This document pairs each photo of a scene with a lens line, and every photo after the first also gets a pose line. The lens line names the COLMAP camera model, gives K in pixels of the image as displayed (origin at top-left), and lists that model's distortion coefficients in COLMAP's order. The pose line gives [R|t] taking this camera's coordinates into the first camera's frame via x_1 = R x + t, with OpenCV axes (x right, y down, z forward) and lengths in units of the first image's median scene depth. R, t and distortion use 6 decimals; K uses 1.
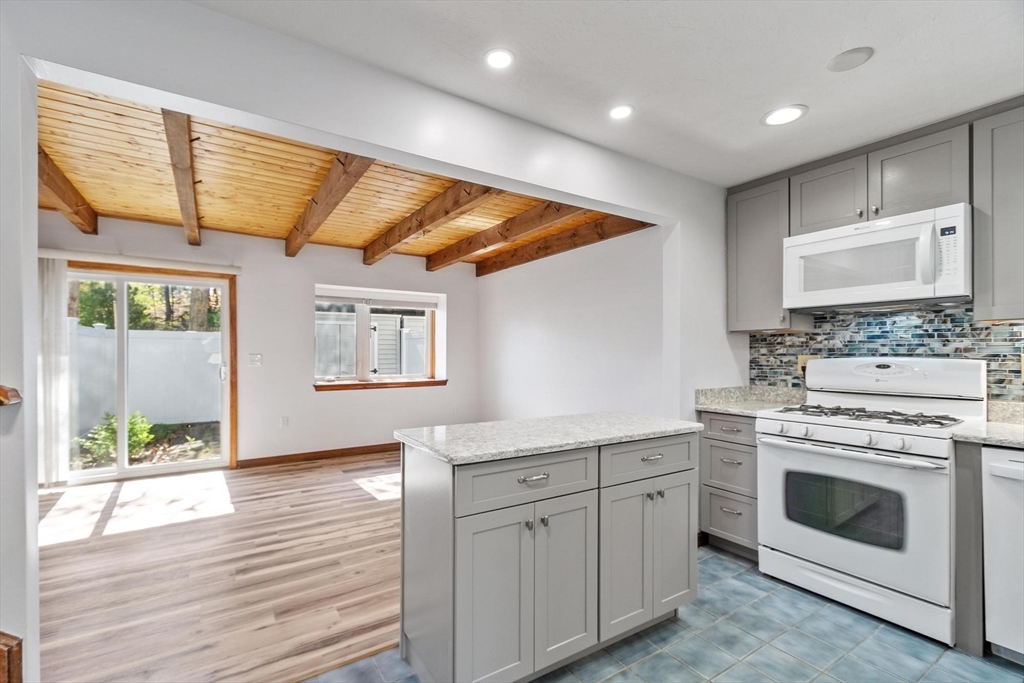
lens RADIAL K [[447.5, 0, 506.1], [0, 447.5, 349.9], [0, 0, 1]] dist [0.003946, 0.000023]
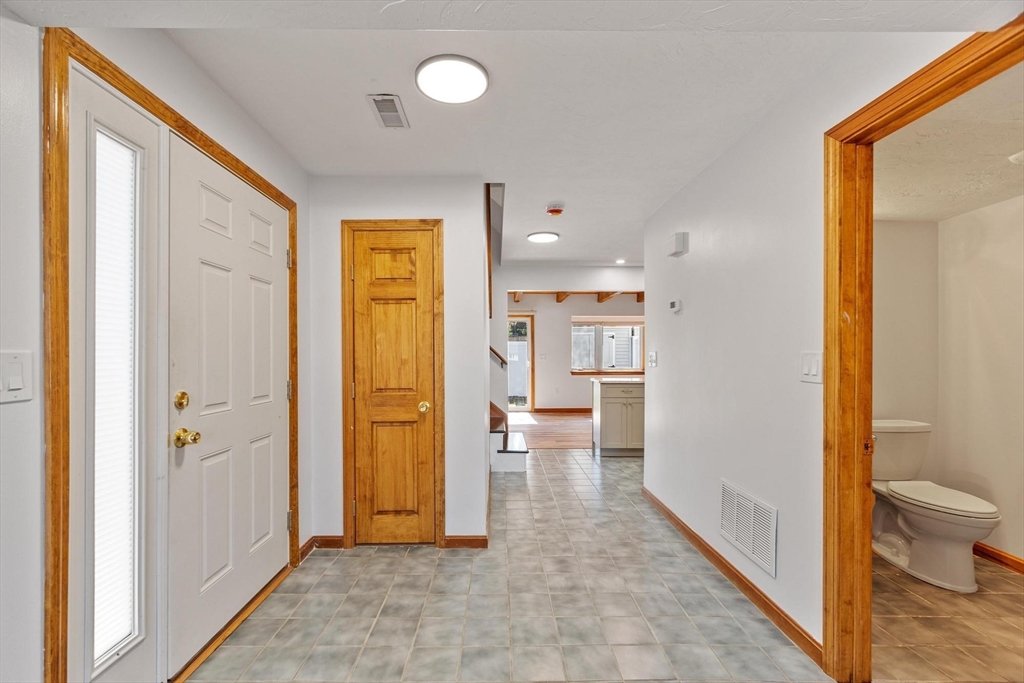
lens RADIAL K [[447.5, 0, 497.3], [0, 447.5, 357.2], [0, 0, 1]] dist [0.003946, 0.000023]
pose [[0.836094, 0.002880, -0.548579, 0.361405], [0.004612, 0.999914, 0.012278, -0.004417], [0.548567, -0.012796, 0.836008, -0.775124]]
